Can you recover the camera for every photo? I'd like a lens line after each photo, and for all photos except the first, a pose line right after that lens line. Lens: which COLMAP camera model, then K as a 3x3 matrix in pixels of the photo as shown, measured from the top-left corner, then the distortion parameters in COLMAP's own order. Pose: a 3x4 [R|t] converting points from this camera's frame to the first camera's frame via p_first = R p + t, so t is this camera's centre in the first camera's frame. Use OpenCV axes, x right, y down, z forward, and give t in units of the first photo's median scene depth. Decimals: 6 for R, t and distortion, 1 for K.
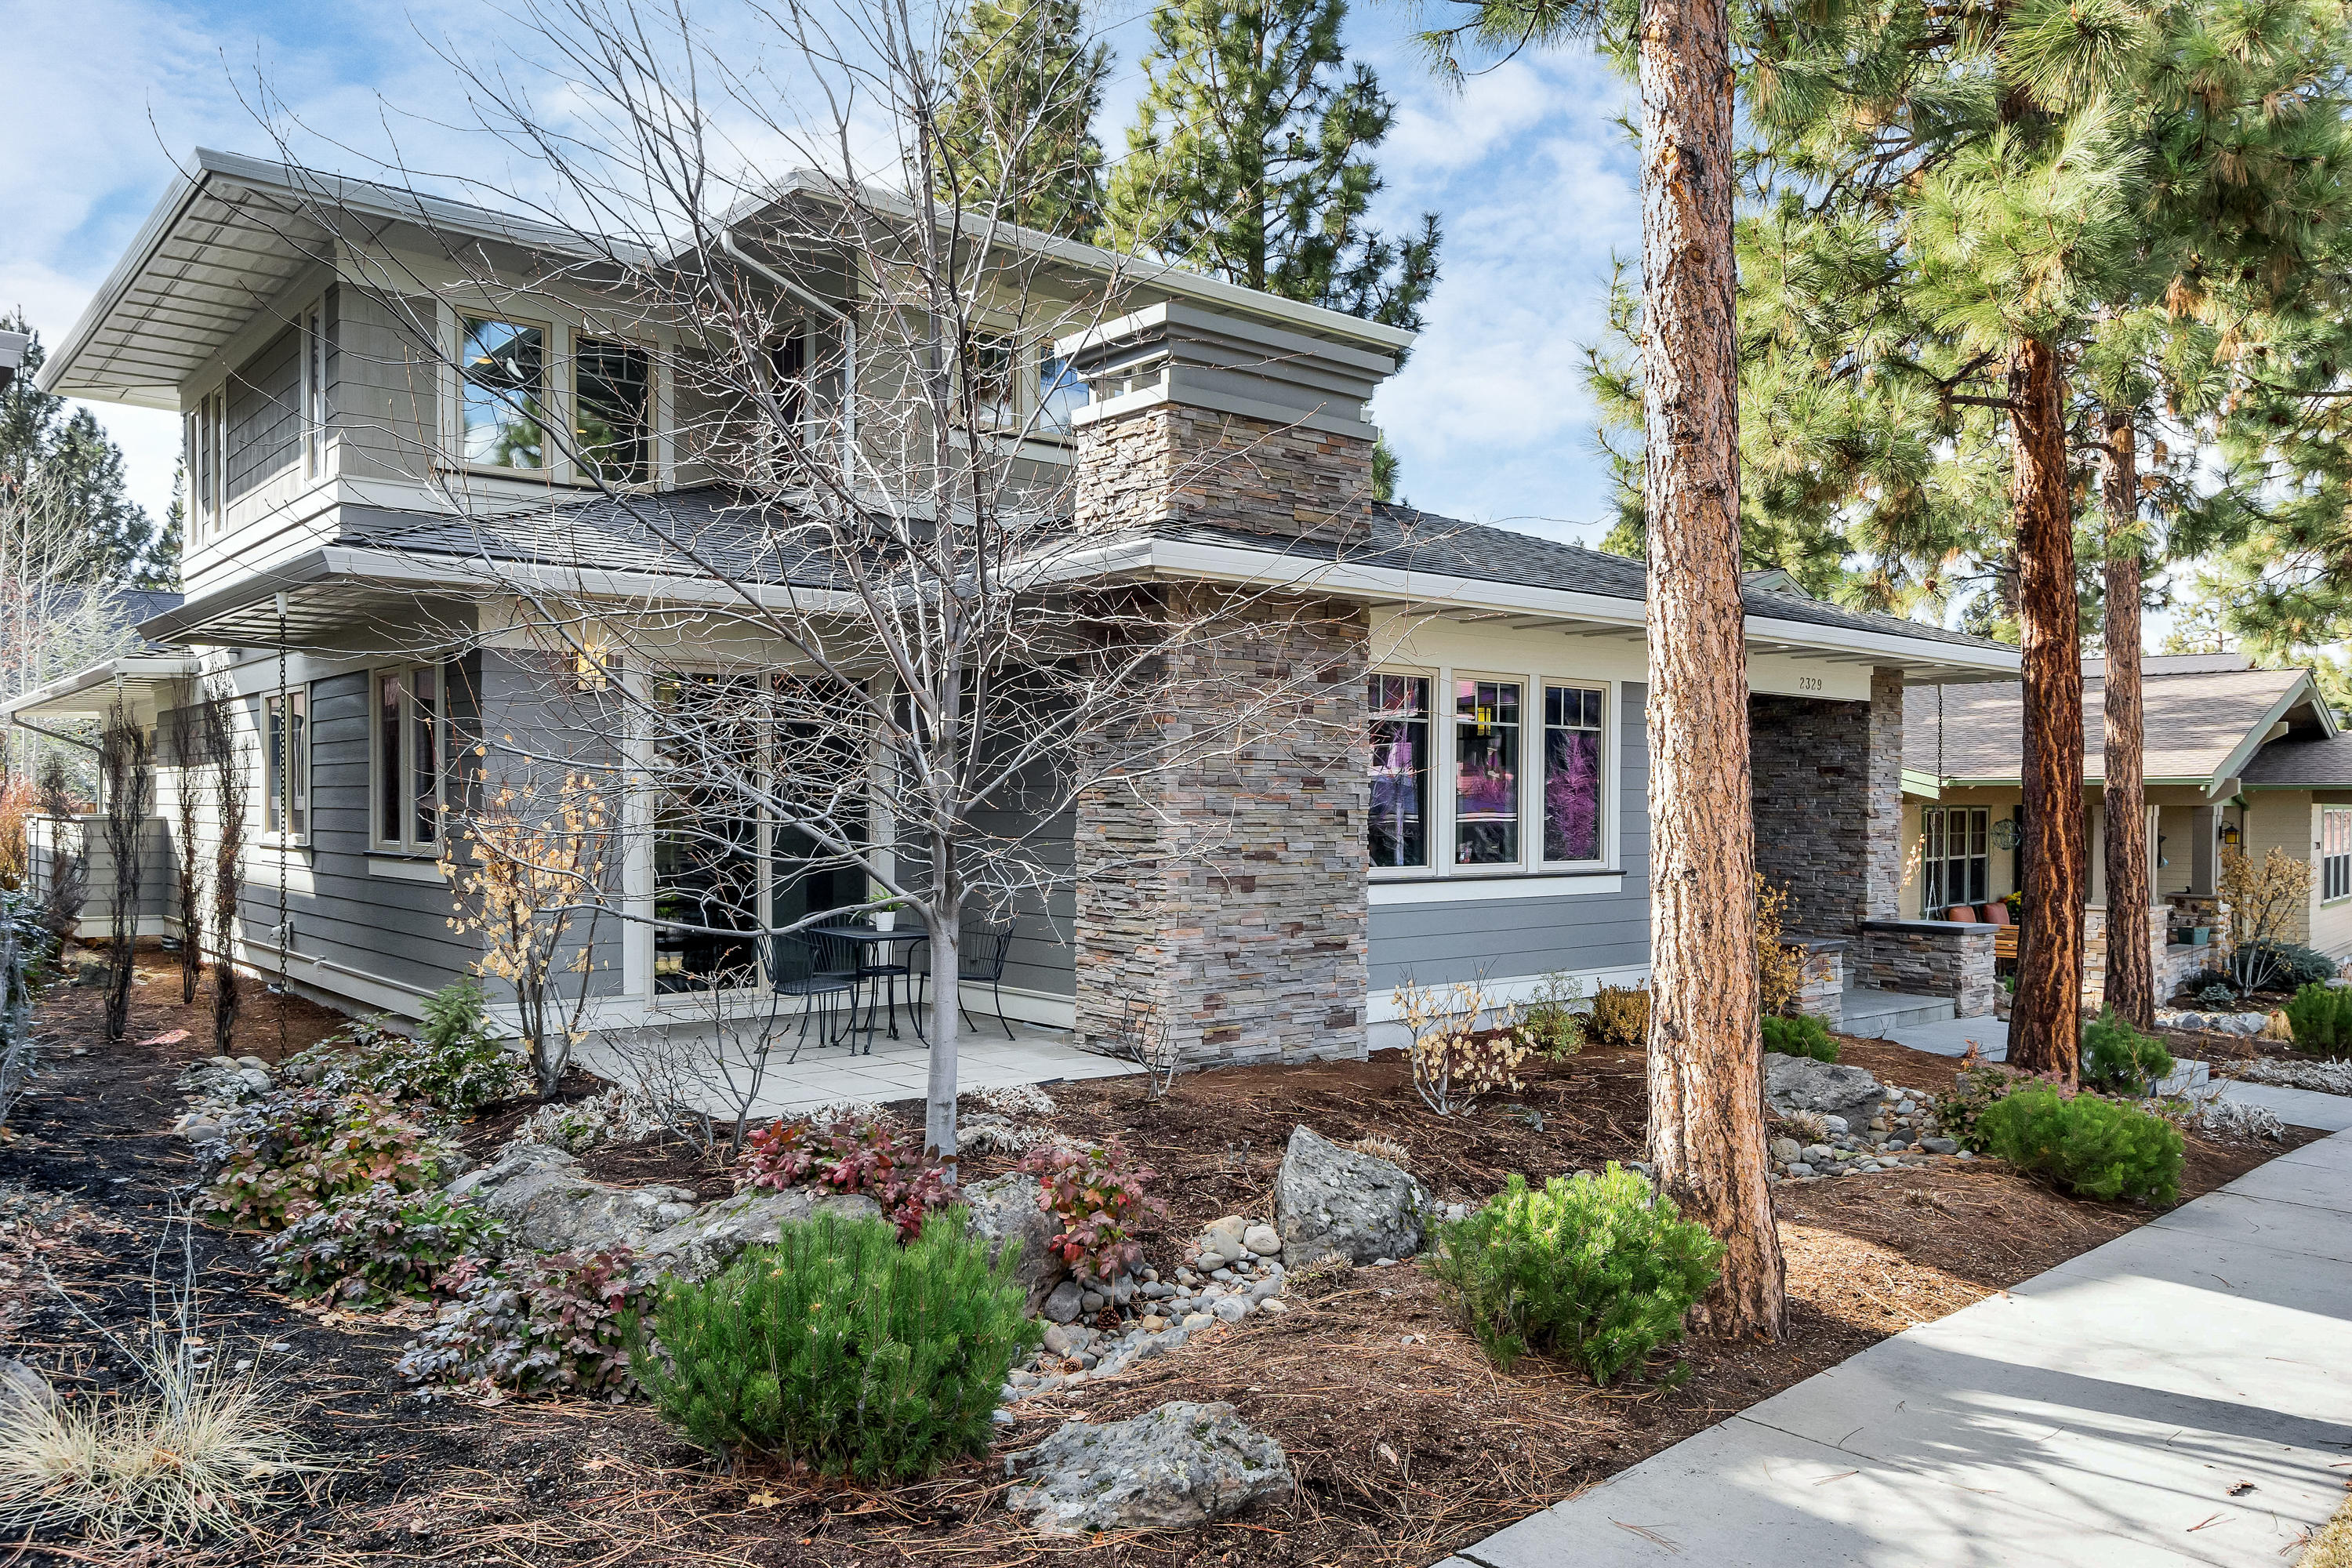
lens RADIAL K [[1705.0, 0, 1218.0], [0, 1705.0, 830.1], [0, 0, 1]] dist [0.017903, 0.002177]
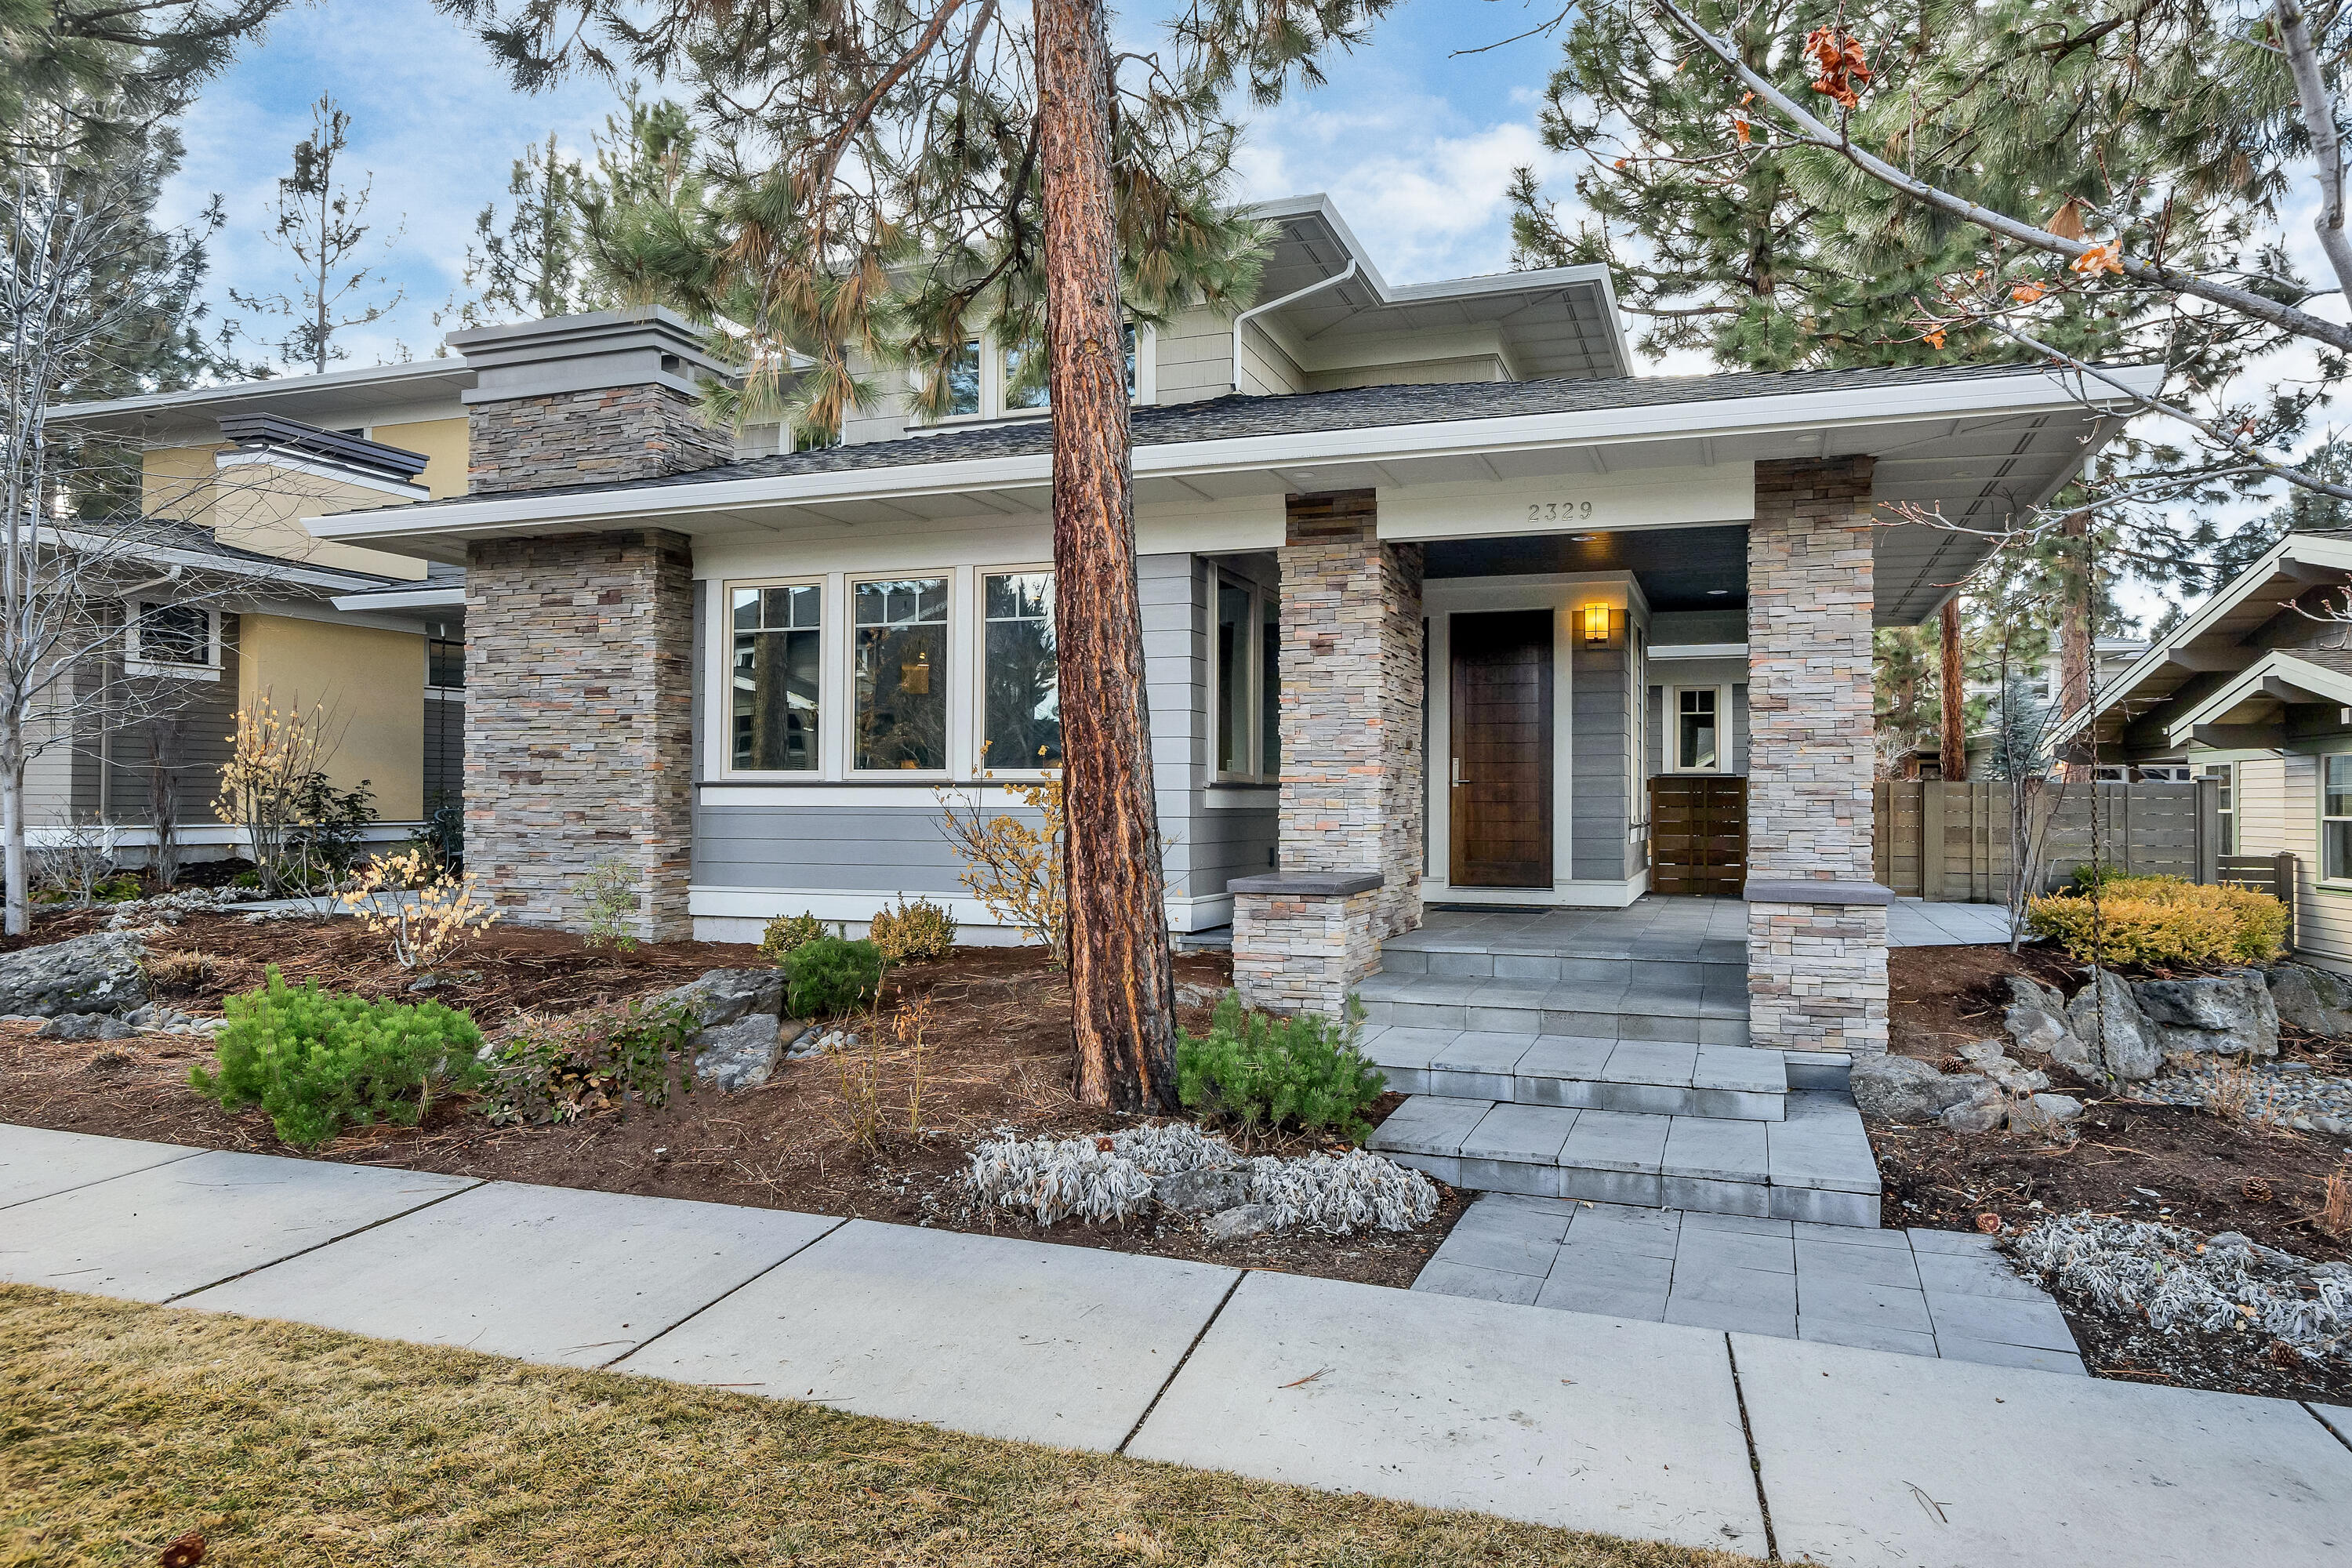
lens RADIAL K [[1496.6, 0, 1168.3], [0, 1496.6, 785.1], [0, 0, 1]] dist [0.003587, 0.000552]
pose [[0.488460, -0.014781, -0.872461, 1.133726], [-0.015821, 0.999542, -0.025792, 0.055527], [0.872443, 0.026402, 0.488003, 0.848359]]
